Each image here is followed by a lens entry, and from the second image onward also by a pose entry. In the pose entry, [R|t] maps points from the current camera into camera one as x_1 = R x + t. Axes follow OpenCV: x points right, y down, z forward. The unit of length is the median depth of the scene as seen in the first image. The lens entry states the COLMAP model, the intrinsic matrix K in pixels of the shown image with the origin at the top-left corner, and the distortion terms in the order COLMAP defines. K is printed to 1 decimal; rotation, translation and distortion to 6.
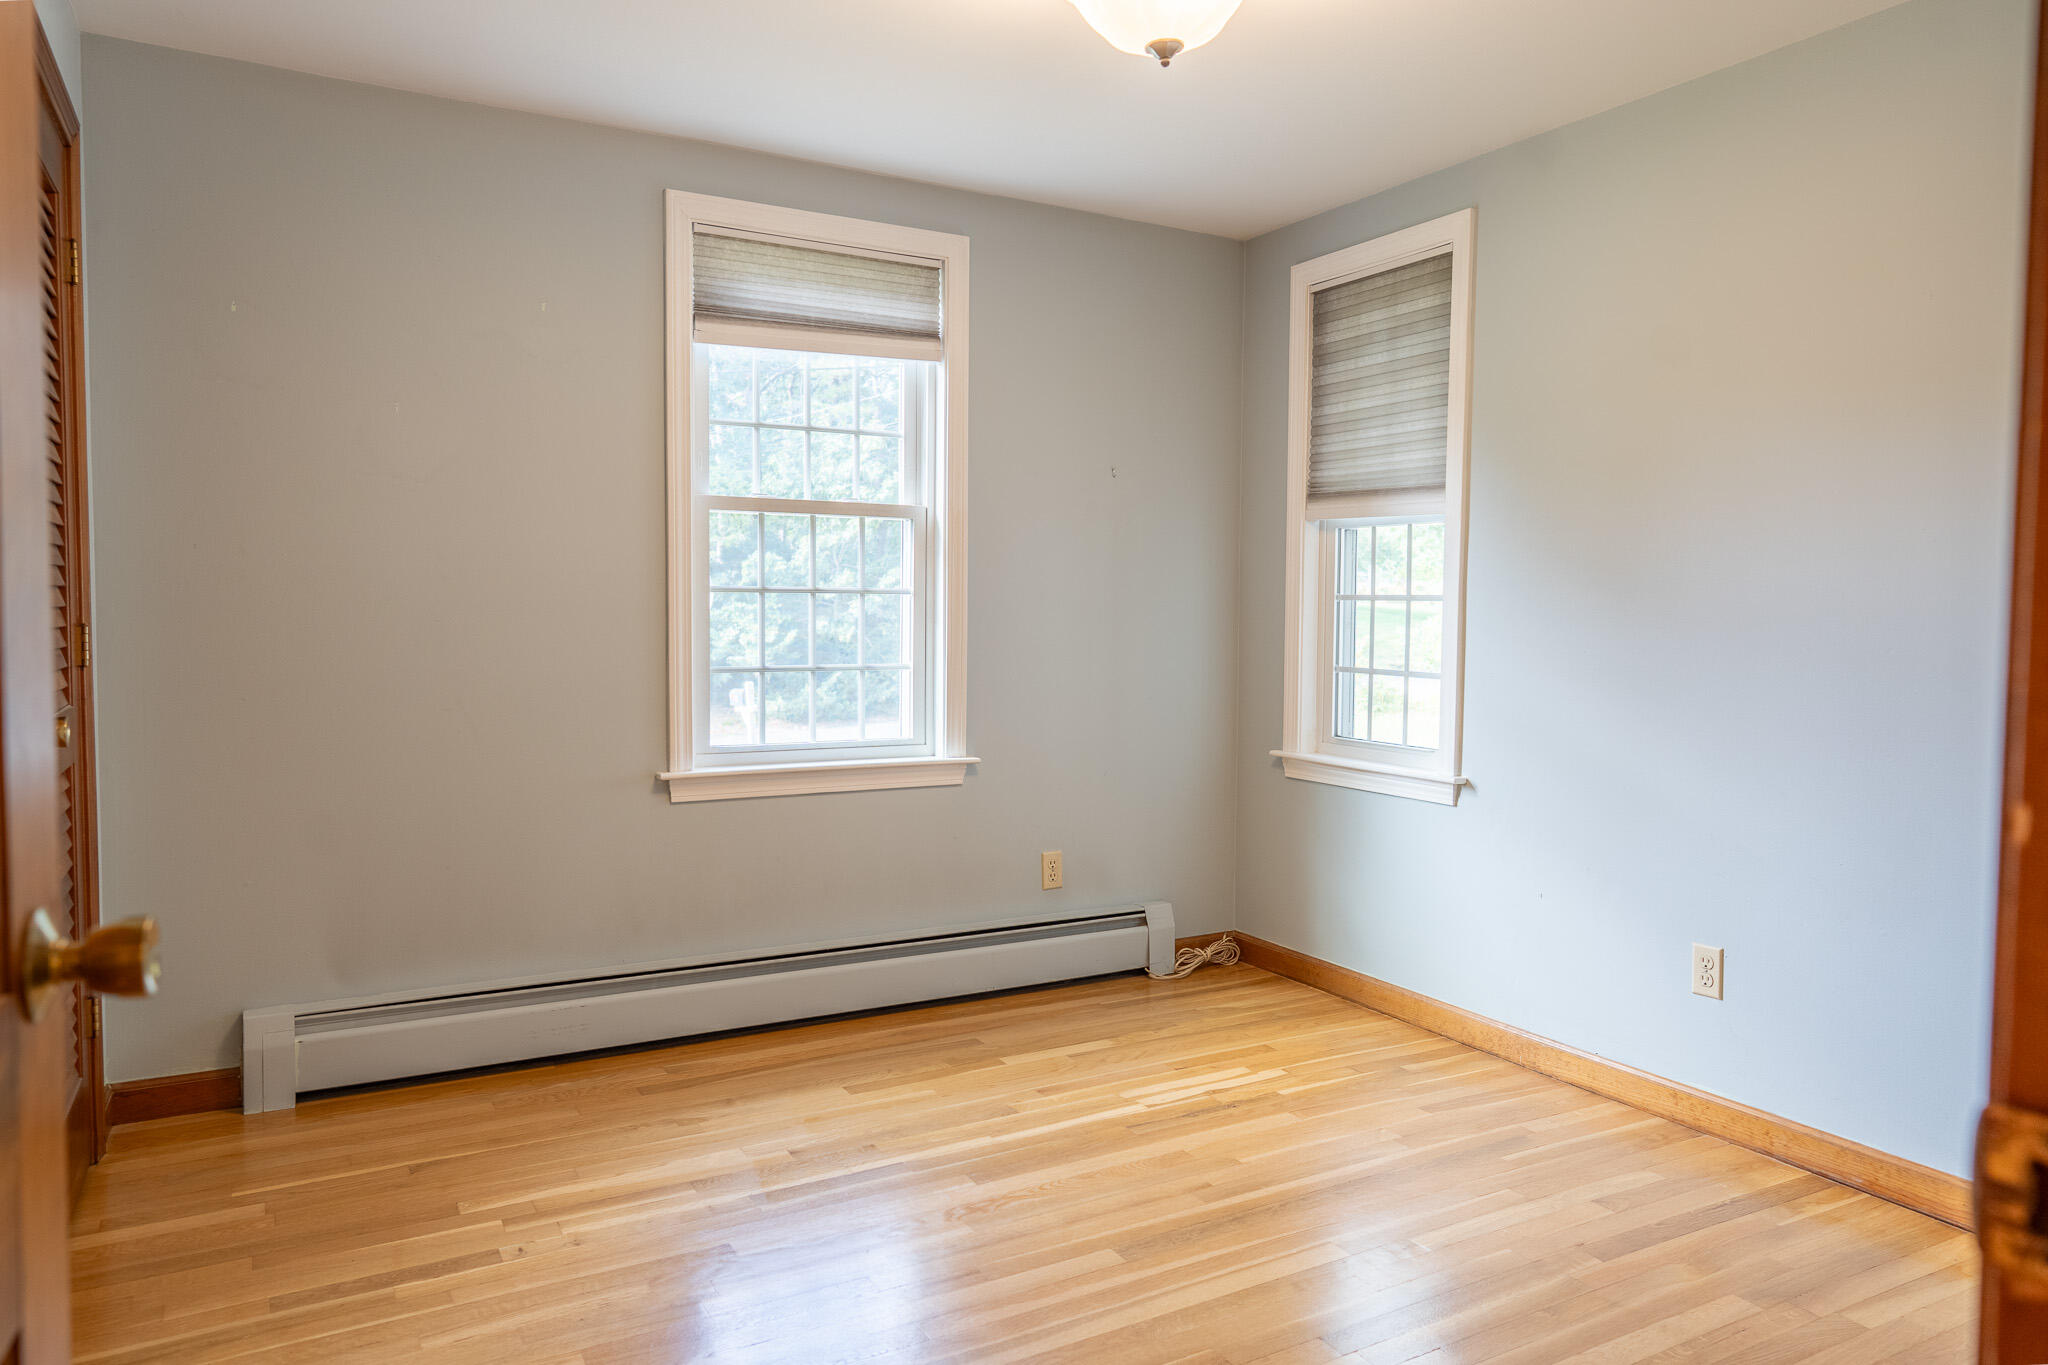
lens RADIAL K [[1354.8, 0, 1035.1], [0, 1354.8, 678.0], [0, 0, 1]] dist [-0.006250, 0.005945]
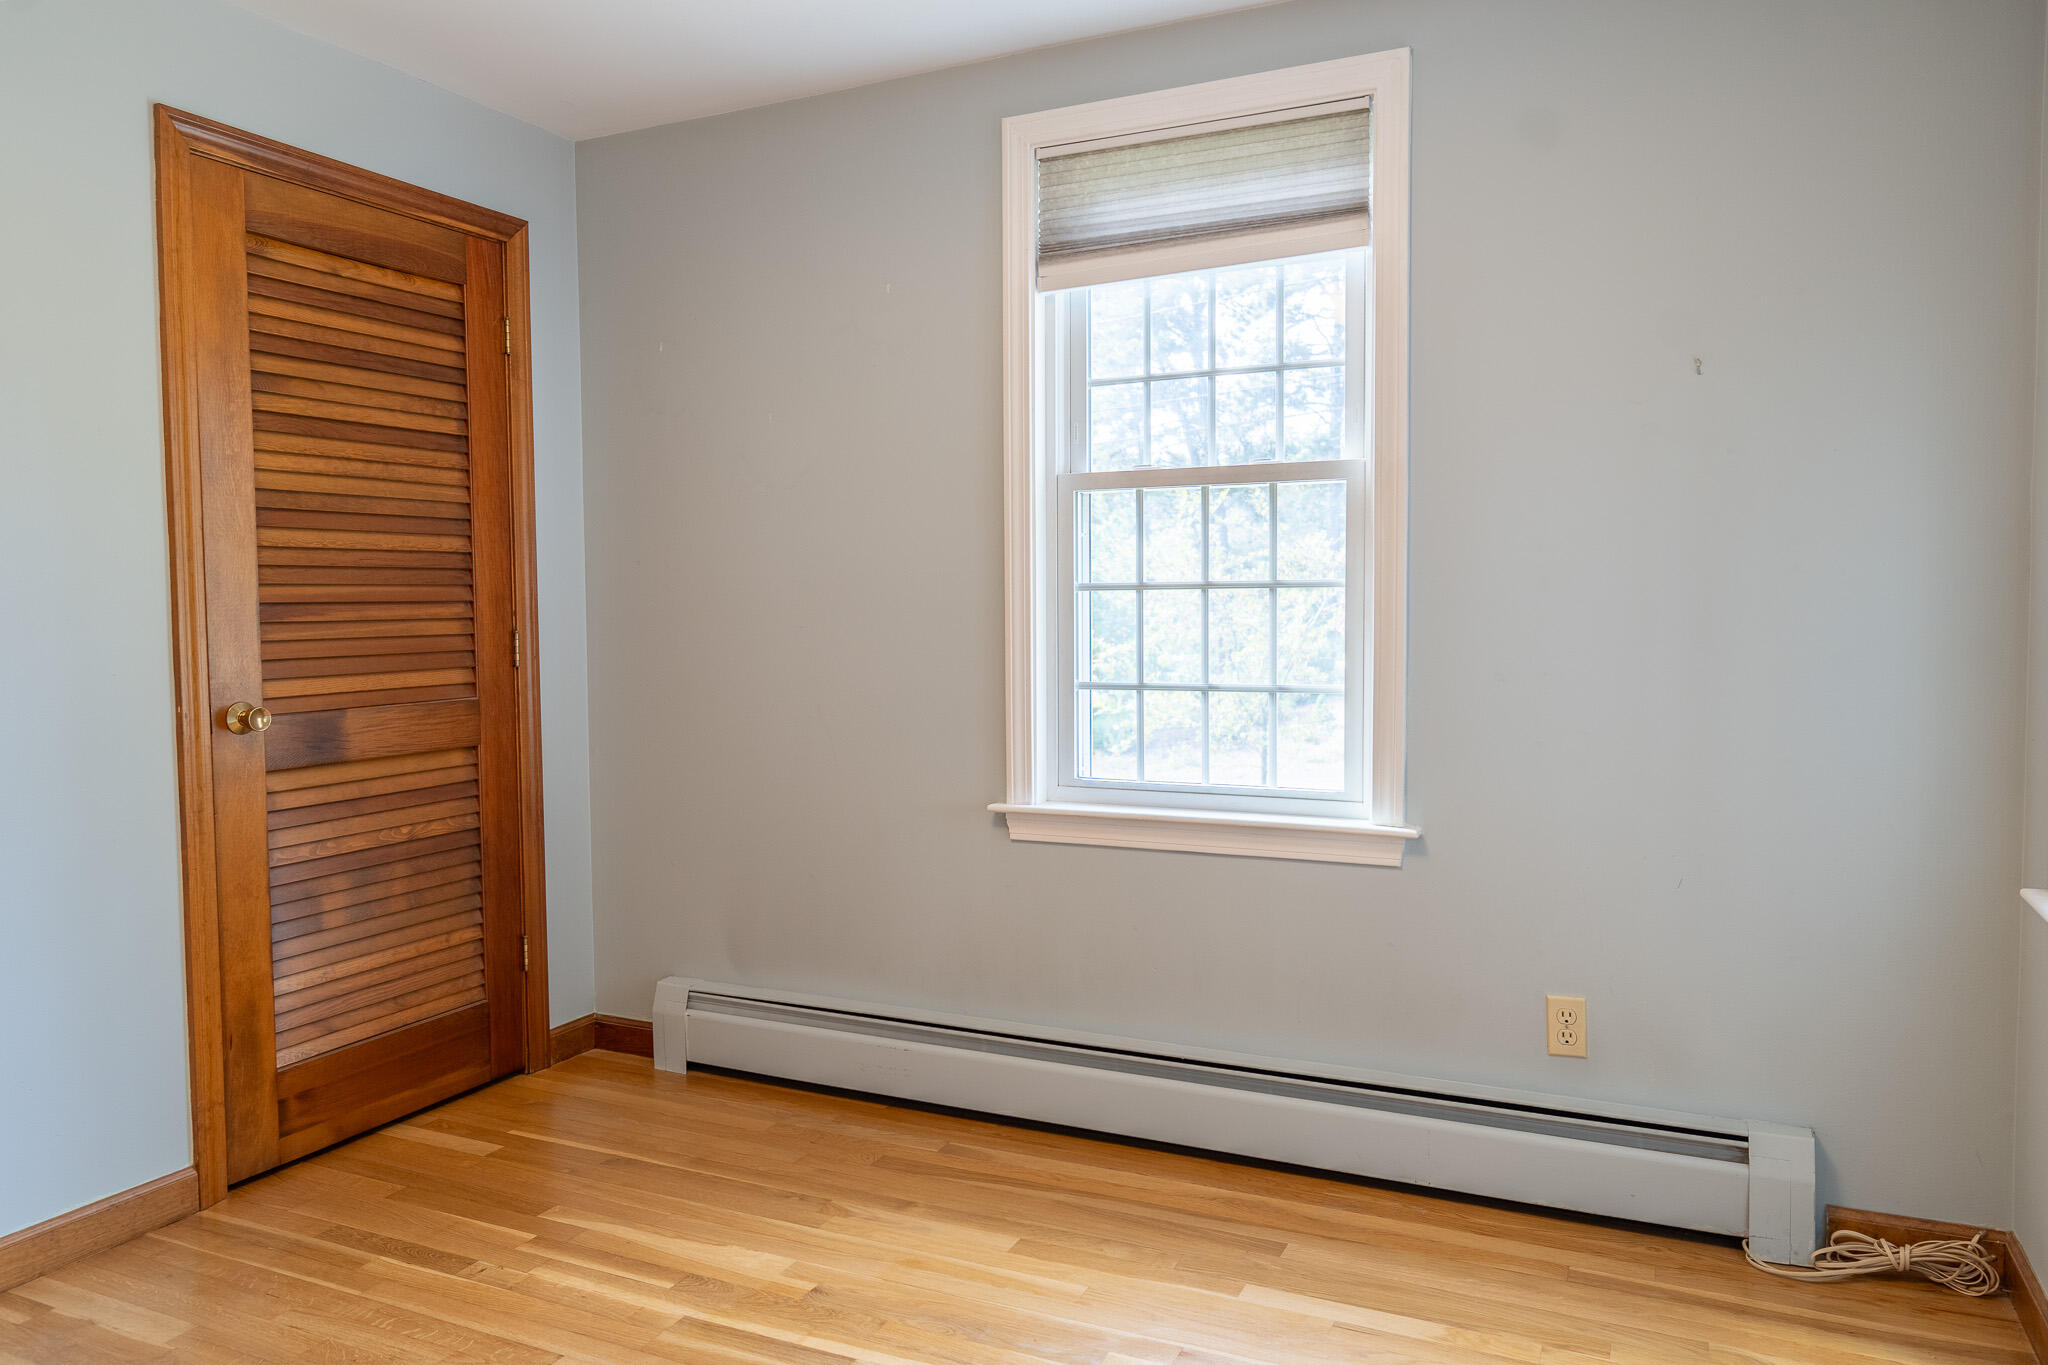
lens RADIAL K [[1388.4, 0, 1024.0], [0, 1388.4, 682.5], [0, 0, 1]] dist [-0.002442, 0.001541]
pose [[0.574385, 0.033357, -0.817905, 0.441610], [-0.027991, 0.999385, 0.021101, -0.025362], [0.818106, 0.010774, 0.574966, 0.494326]]
